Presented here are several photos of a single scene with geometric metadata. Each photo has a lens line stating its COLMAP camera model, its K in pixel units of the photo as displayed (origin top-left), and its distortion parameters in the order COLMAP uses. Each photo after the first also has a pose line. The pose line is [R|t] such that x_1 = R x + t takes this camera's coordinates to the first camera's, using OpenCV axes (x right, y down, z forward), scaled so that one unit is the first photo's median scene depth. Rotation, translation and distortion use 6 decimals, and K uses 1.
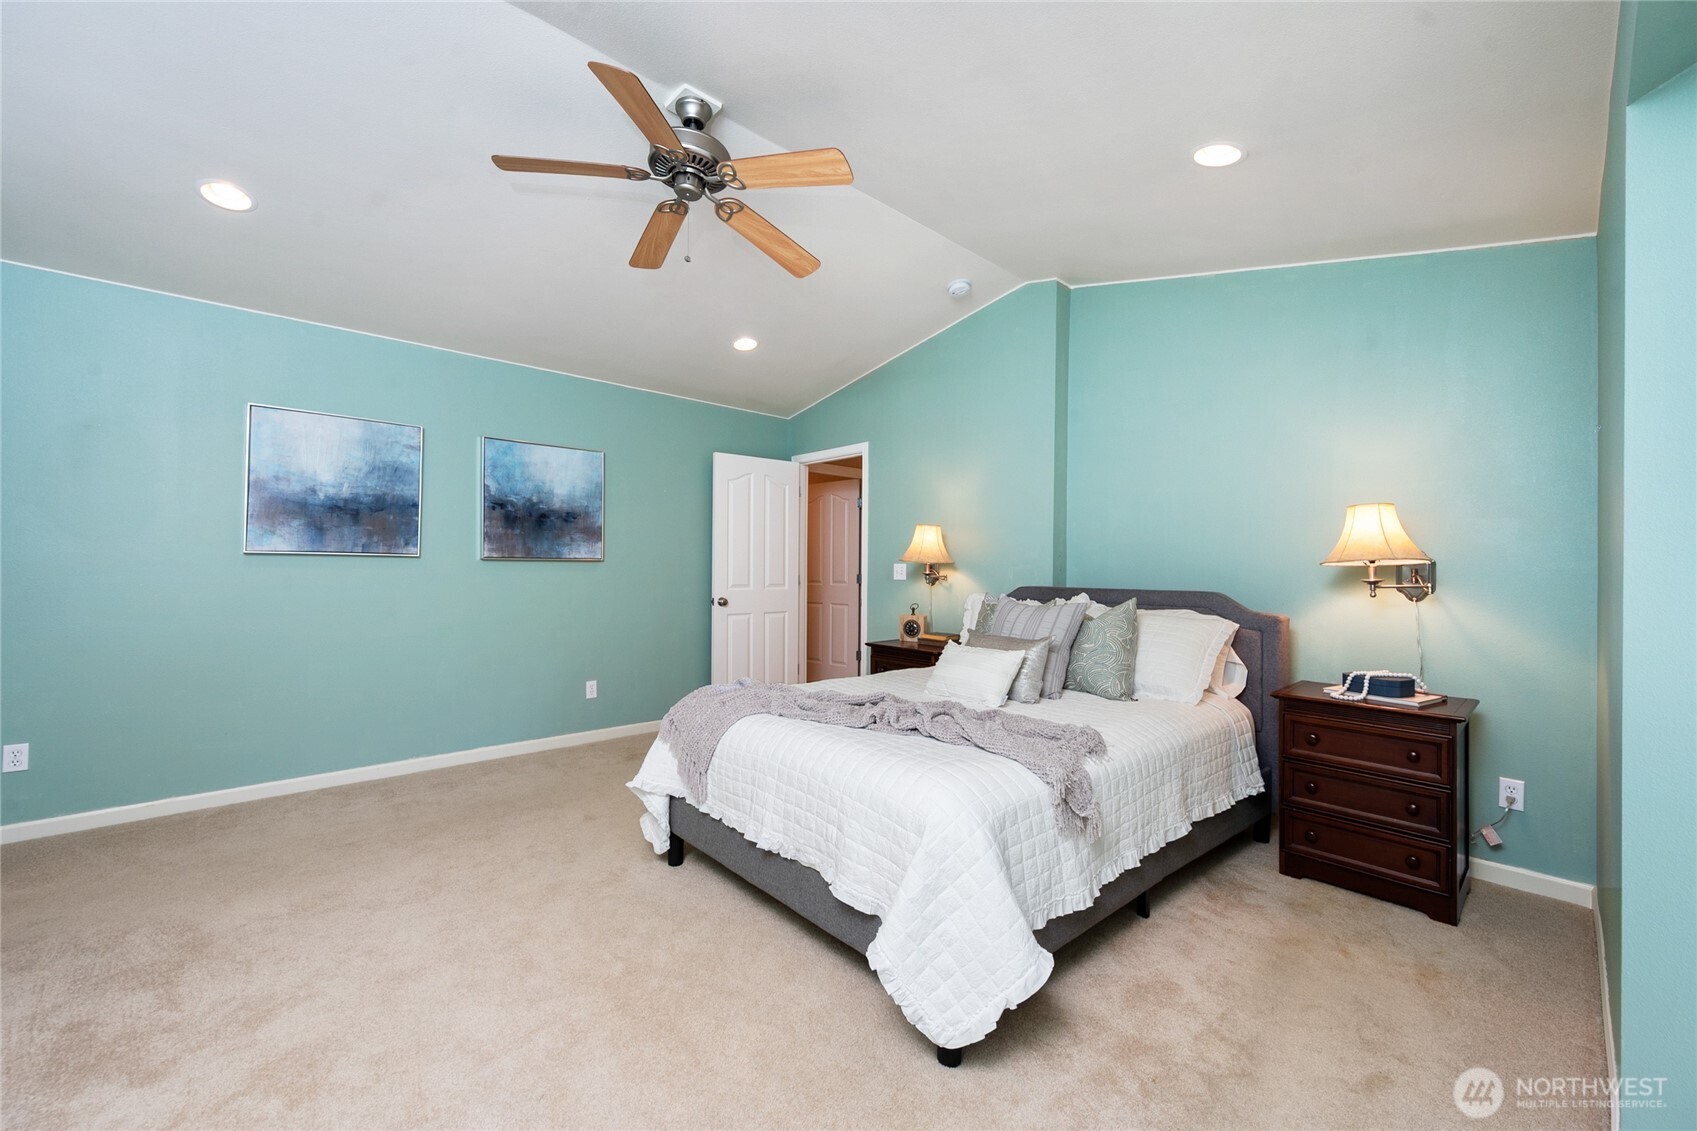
lens RADIAL K [[659.1, 0, 848.5], [0, 659.1, 565.5], [0, 0, 1]] dist [-0.000172, -0.000028]
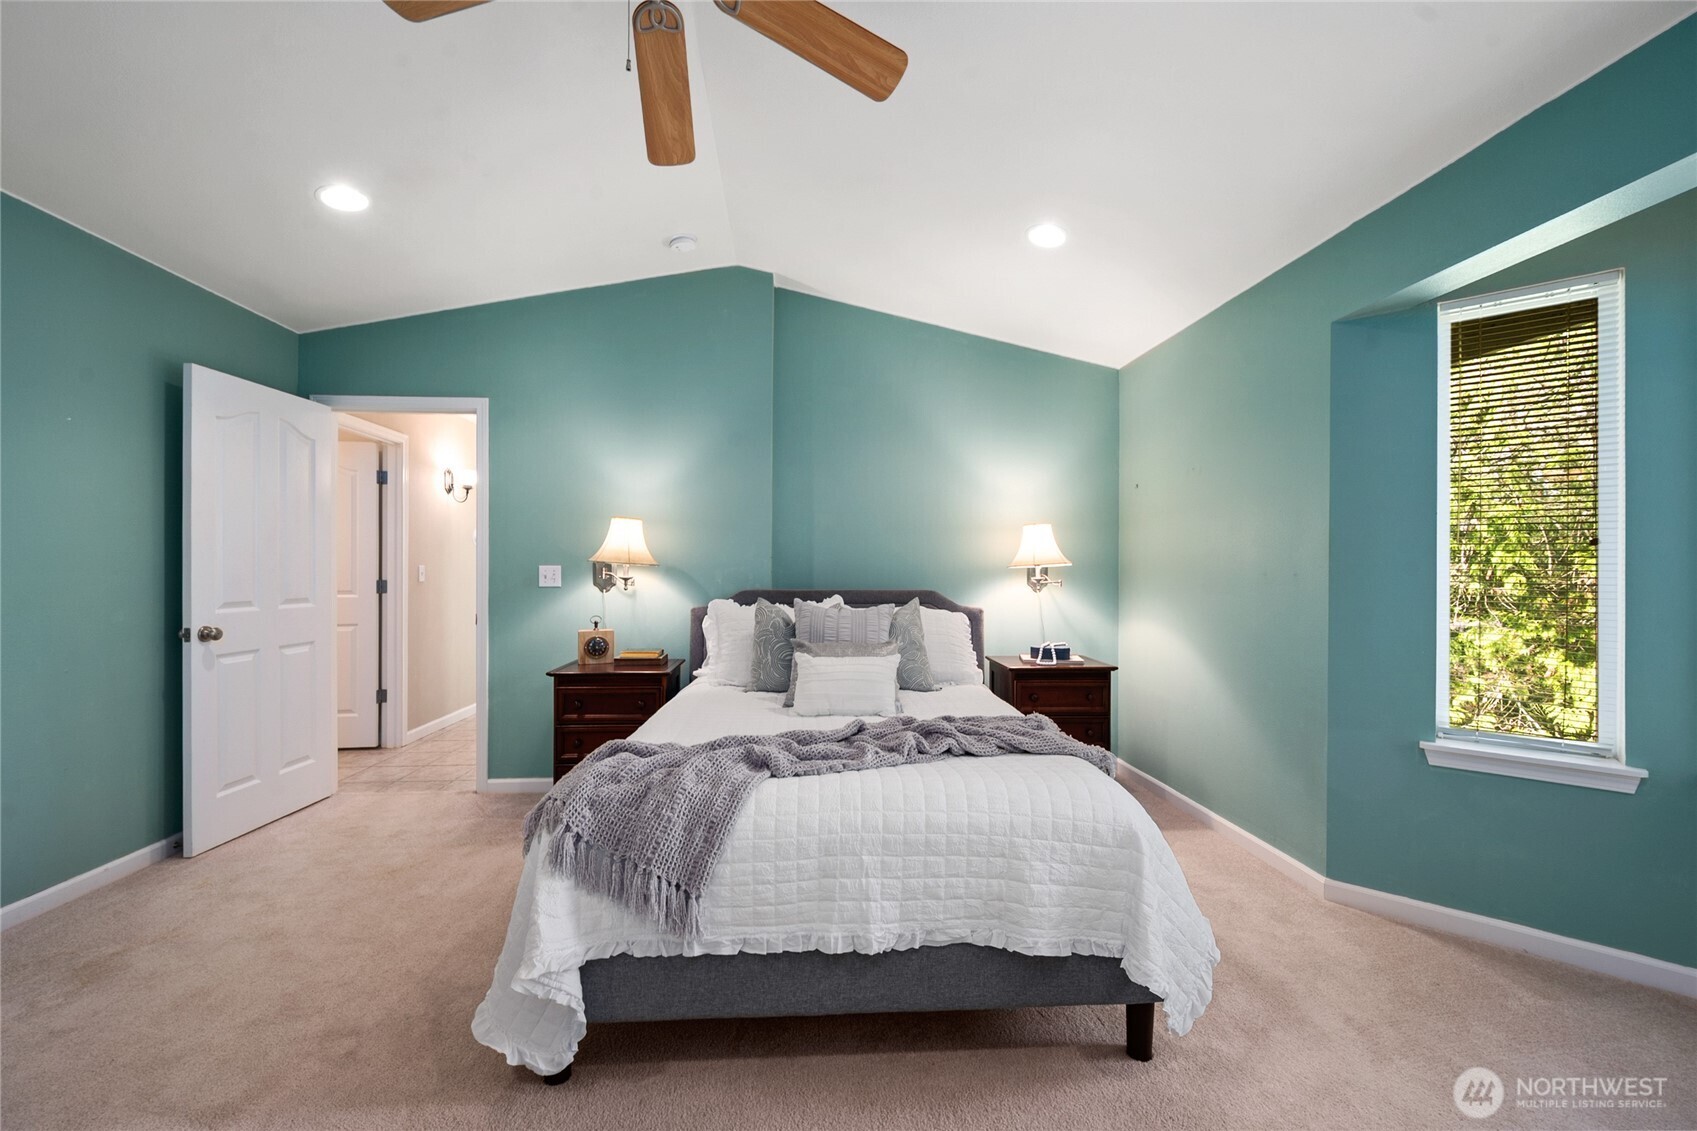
lens RADIAL K [[677.2, 0, 849.5], [0, 677.2, 571.1], [0, 0, 1]] dist [0.000195, -0.000008]
pose [[0.629290, -0.007737, 0.777132, -0.593177], [0.000383, 0.999953, 0.009645, -0.006456], [-0.777171, -0.005772, 0.629264, 0.438960]]
